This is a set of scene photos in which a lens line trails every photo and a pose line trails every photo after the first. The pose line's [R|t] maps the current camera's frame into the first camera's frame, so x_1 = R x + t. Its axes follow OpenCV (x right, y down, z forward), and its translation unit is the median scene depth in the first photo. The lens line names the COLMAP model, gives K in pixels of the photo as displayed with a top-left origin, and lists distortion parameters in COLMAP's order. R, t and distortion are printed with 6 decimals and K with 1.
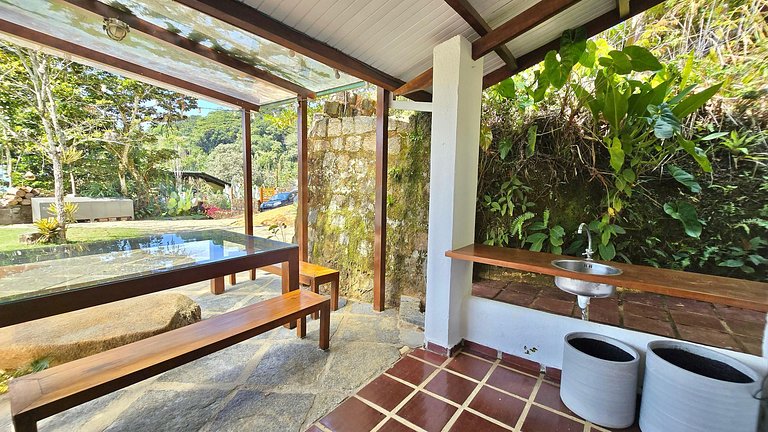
lens RADIAL K [[315.3, 0, 386.2], [0, 315.3, 213.3], [0, 0, 1]] dist [-0.001667, 0.000257]
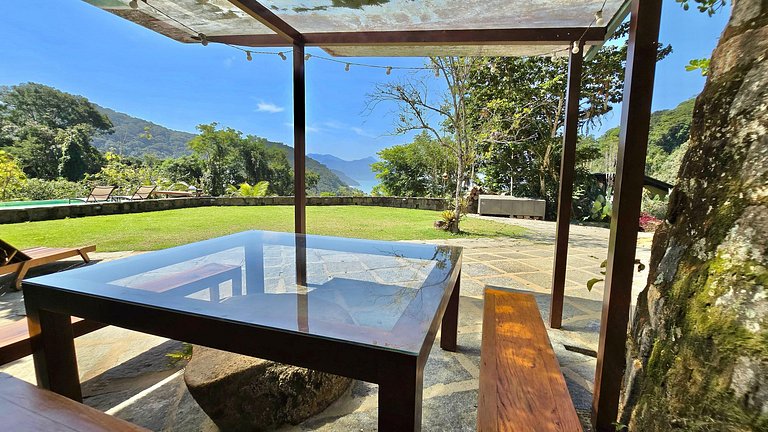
lens RADIAL K [[315.3, 0, 386.2], [0, 315.3, 213.3], [0, 0, 1]] dist [-0.001667, 0.000257]
pose [[0.322318, 0.092748, -0.942077, -0.001248], [-0.104945, 0.992555, 0.061812, -0.010924], [0.940796, 0.078943, 0.329652, 0.183752]]
